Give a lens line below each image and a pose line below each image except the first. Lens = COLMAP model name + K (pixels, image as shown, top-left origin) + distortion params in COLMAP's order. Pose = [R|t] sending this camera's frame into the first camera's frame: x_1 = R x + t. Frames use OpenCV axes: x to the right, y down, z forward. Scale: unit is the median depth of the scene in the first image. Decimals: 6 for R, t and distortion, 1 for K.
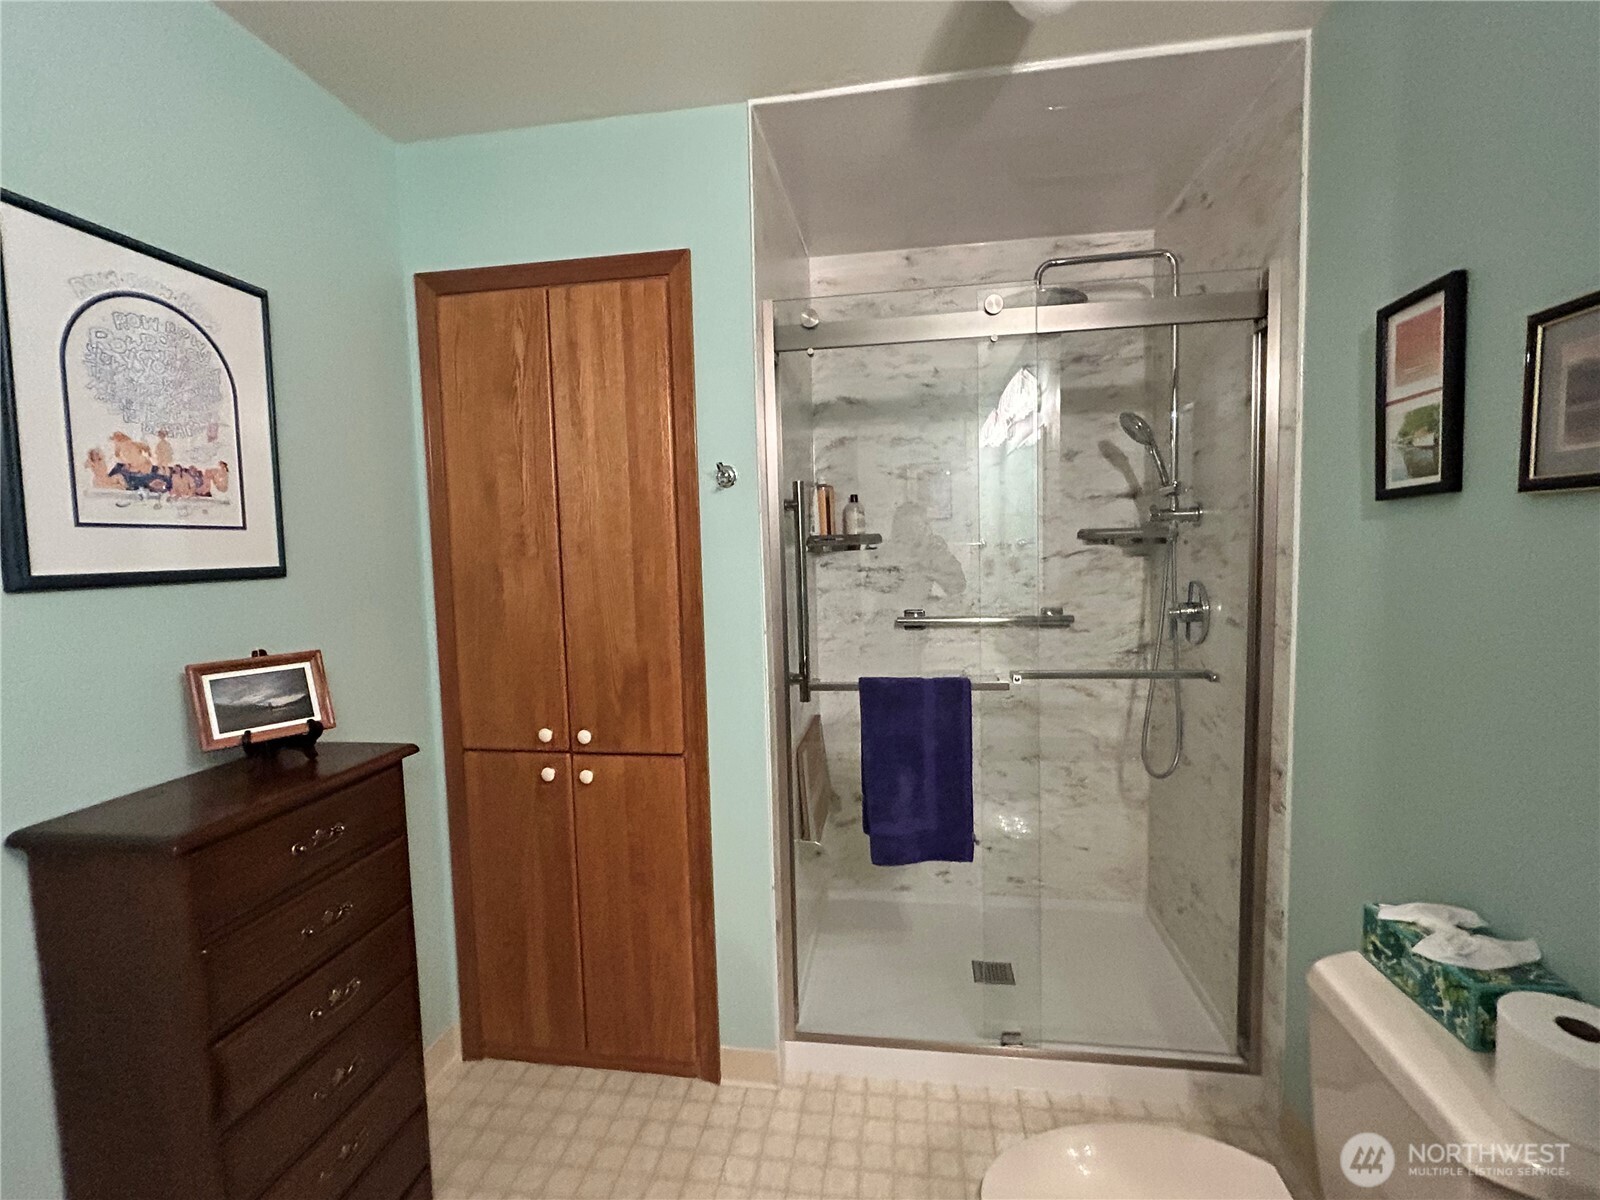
lens RADIAL K [[736.9, 0, 799.4], [0, 736.9, 600.4], [0, 0, 1]] dist [-0.004169, 0.001265]
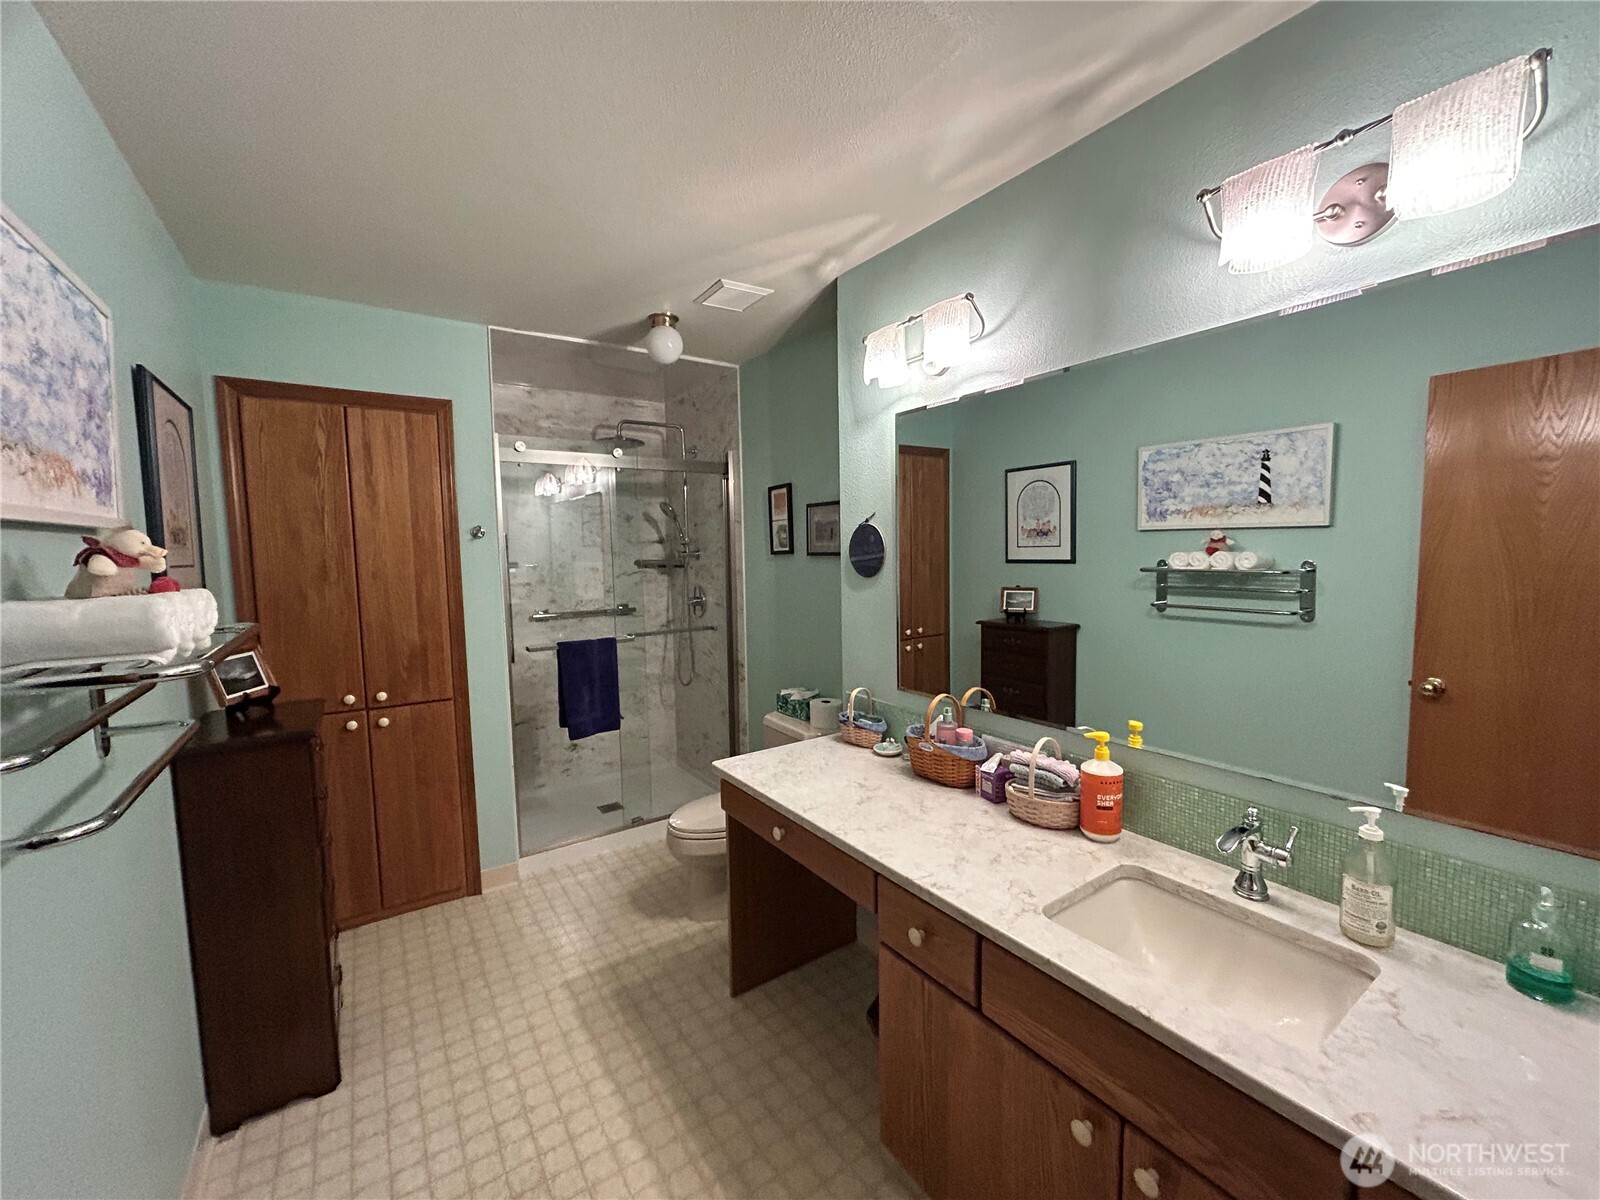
lens RADIAL K [[646.9, 0, 802.8], [0, 646.9, 599.3], [0, 0, 1]] dist [0.000499, -0.000708]
pose [[0.728664, -0.039916, 0.683707, -0.608705], [0.050635, 0.998708, 0.004341, 0.021314], [-0.682997, 0.031457, 0.729744, -0.651062]]
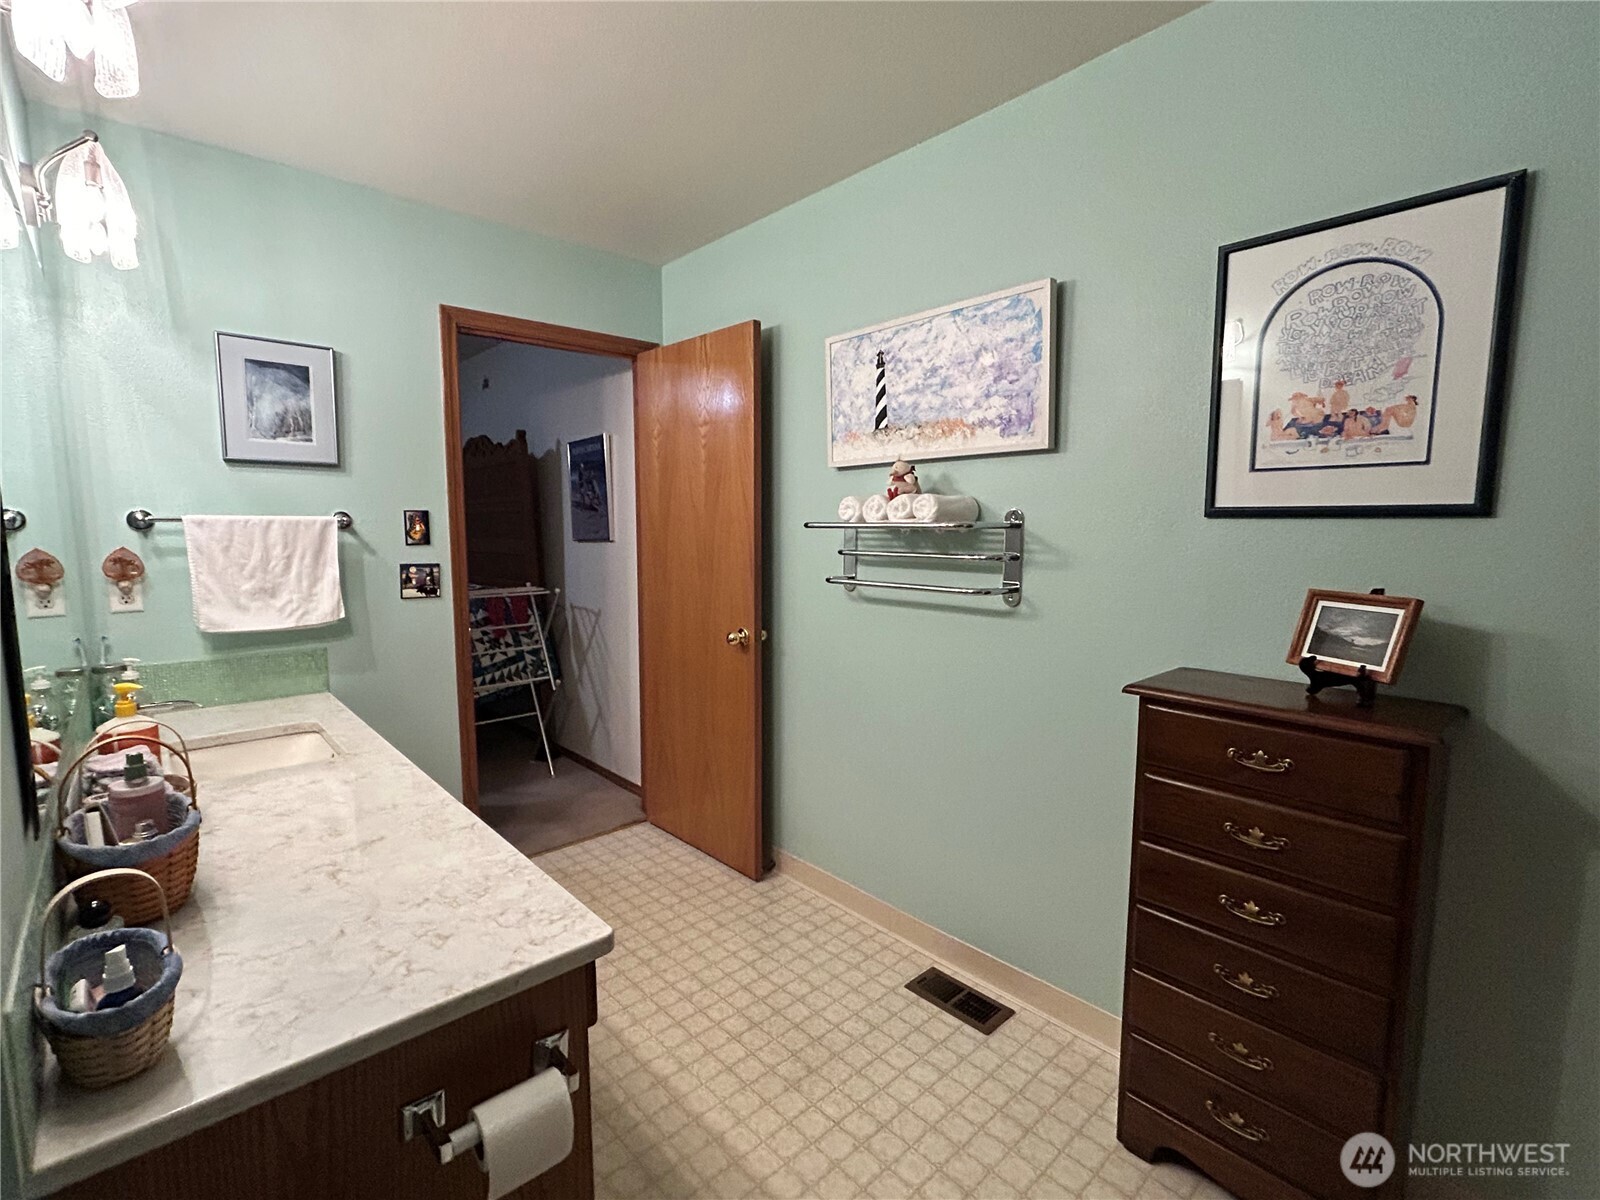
lens RADIAL K [[736.9, 0, 802.8], [0, 736.9, 602.4], [0, 0, 1]] dist [-0.004169, 0.001265]
pose [[-0.625119, 0.113906, -0.772173, 0.400952], [-0.040533, 0.983222, 0.177852, -0.045494], [0.779476, 0.142477, -0.610014, 0.779314]]
